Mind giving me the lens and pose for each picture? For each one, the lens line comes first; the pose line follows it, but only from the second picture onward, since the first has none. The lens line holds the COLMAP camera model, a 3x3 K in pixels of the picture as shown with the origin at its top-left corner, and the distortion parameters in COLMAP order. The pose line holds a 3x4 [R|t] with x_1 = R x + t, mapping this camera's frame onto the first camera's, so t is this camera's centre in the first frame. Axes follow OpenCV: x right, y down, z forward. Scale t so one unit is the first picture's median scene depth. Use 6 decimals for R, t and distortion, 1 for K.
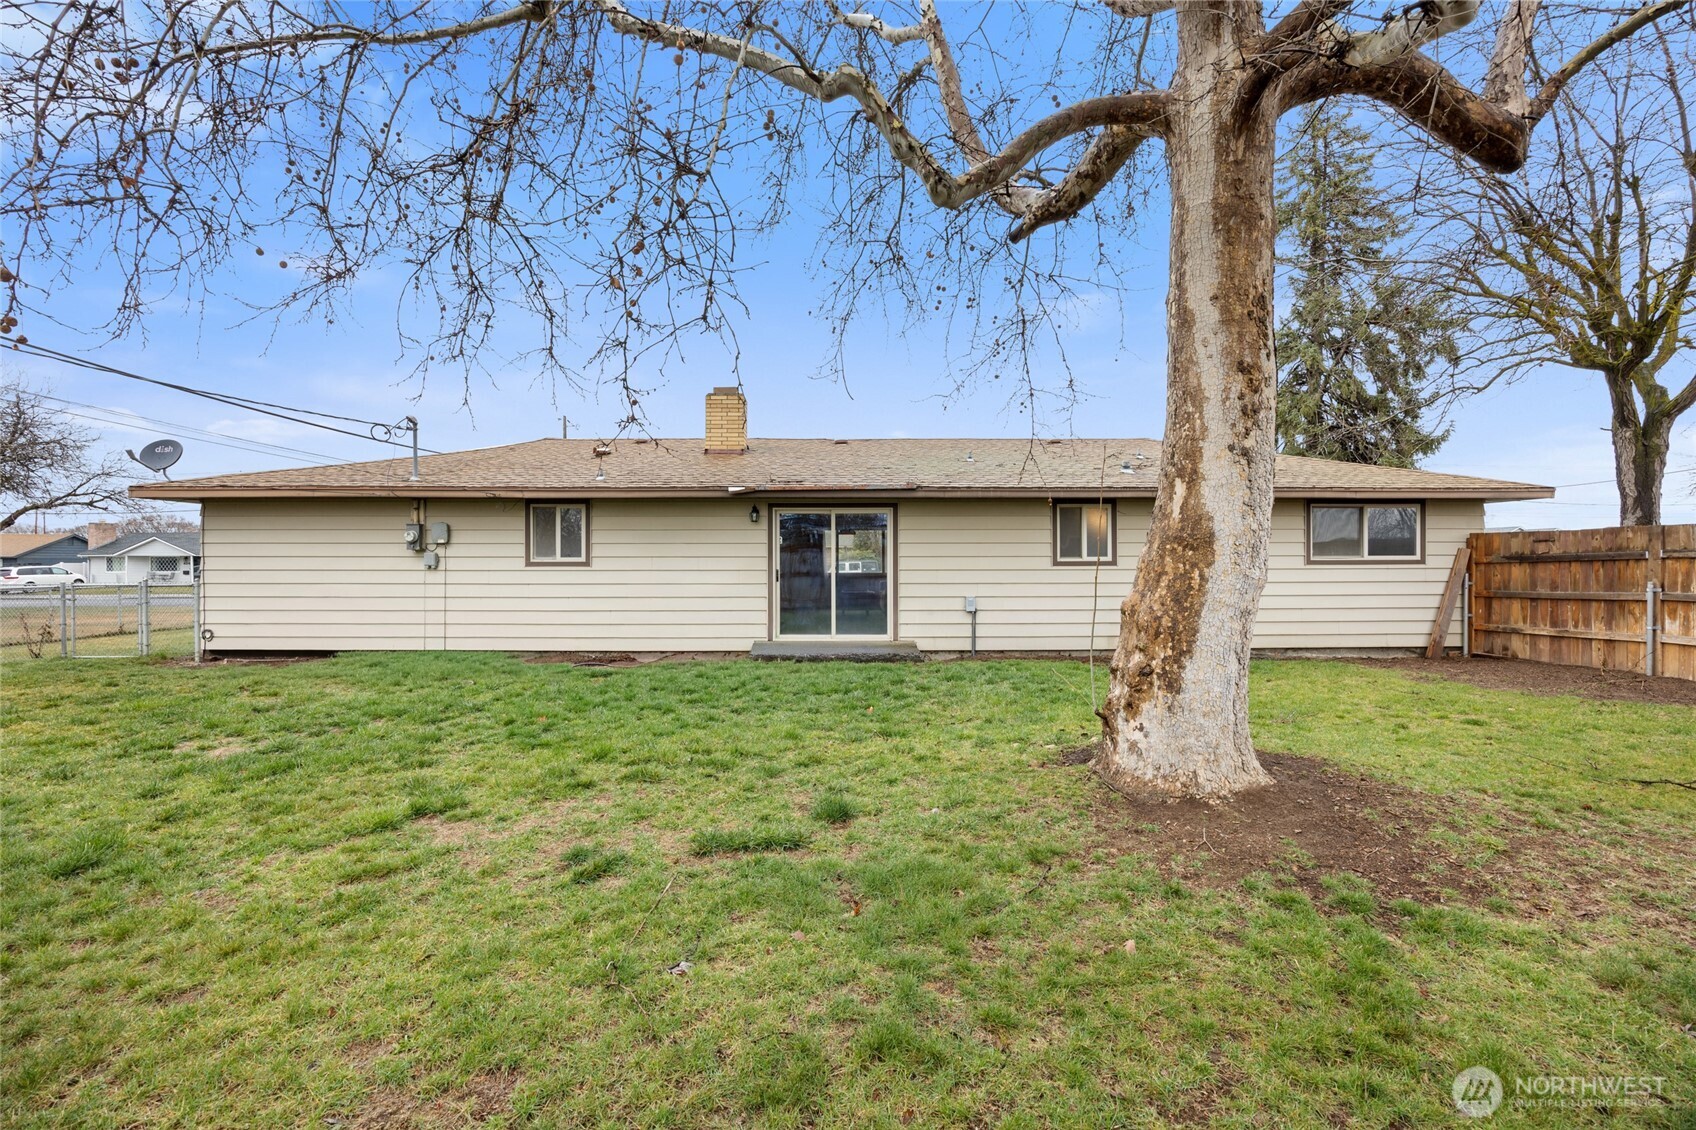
lens RADIAL K [[720.6, 0, 859.6], [0, 720.6, 567.0], [0, 0, 1]] dist [-0.020031, 0.000668]
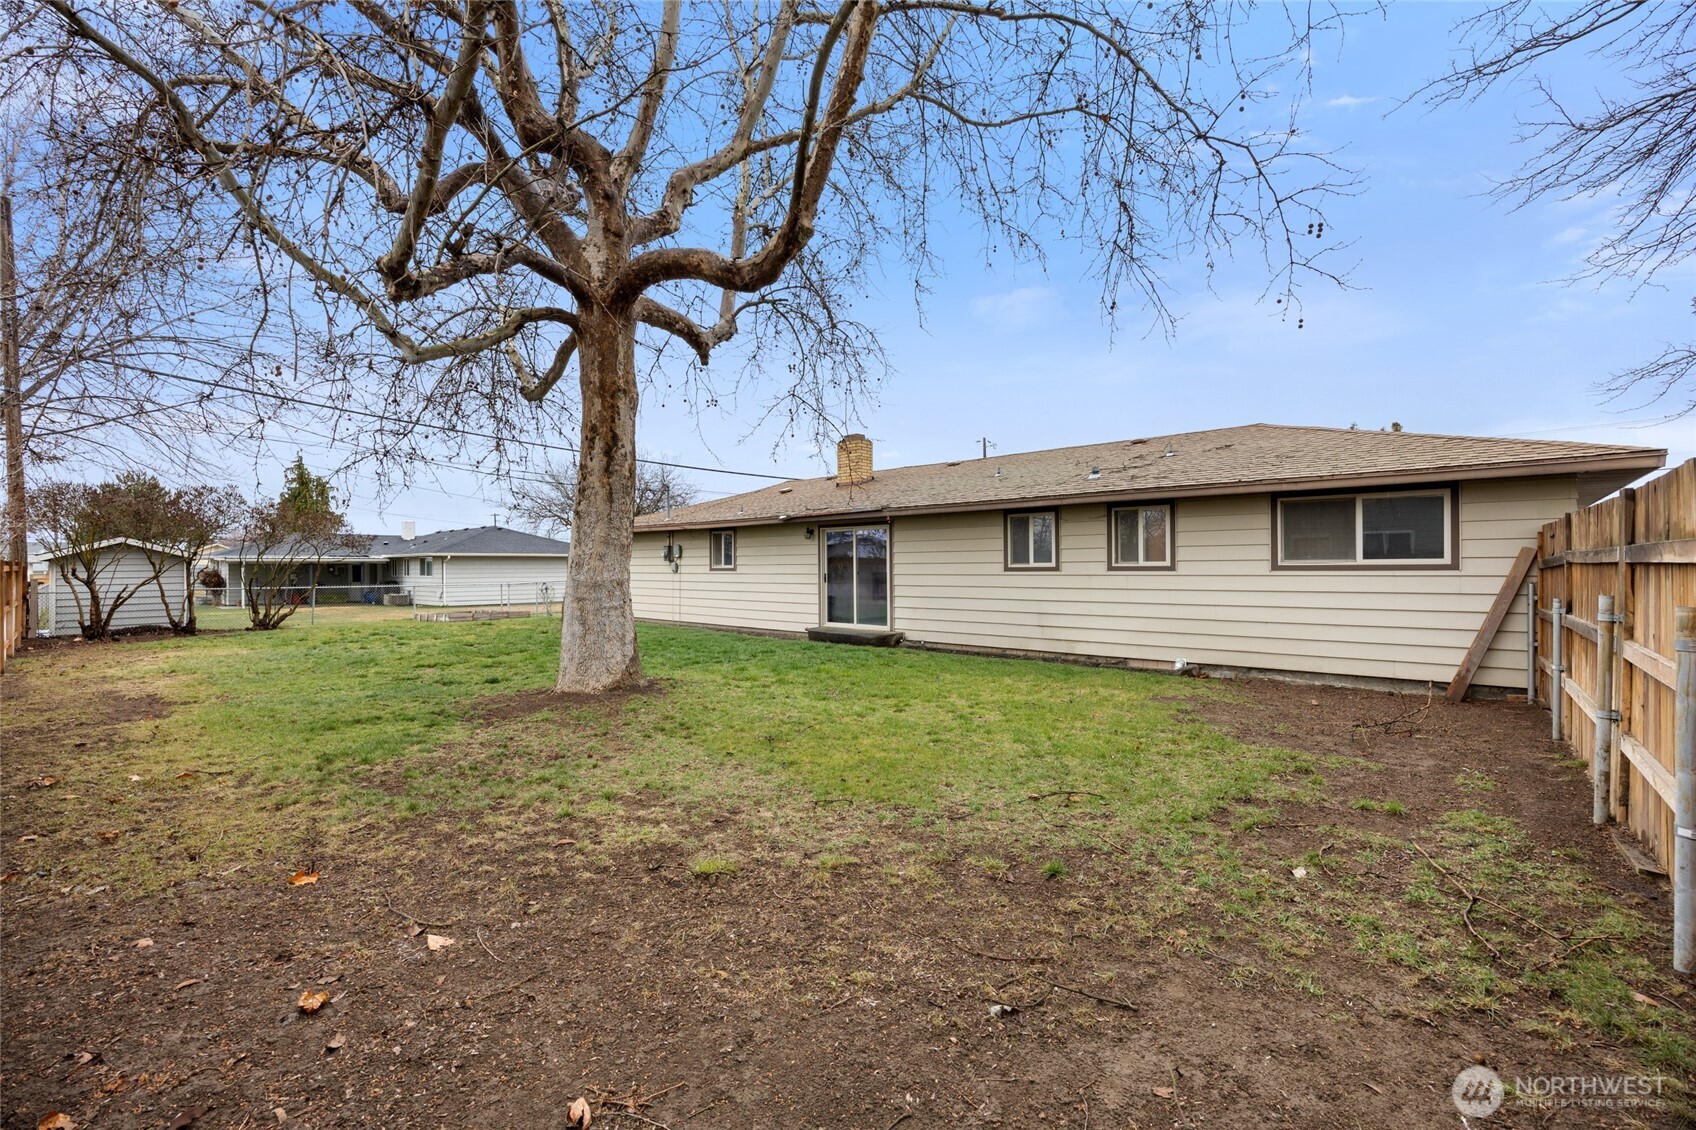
lens RADIAL K [[750.4, 0, 847.1], [0, 750.4, 557.2], [0, 0, 1]] dist [-0.016942, 0.000502]
pose [[0.720505, -0.010497, -0.693371, 0.893640], [-0.002694, 0.999835, -0.017937, -0.001828], [0.693445, 0.014791, 0.720358, 0.013727]]
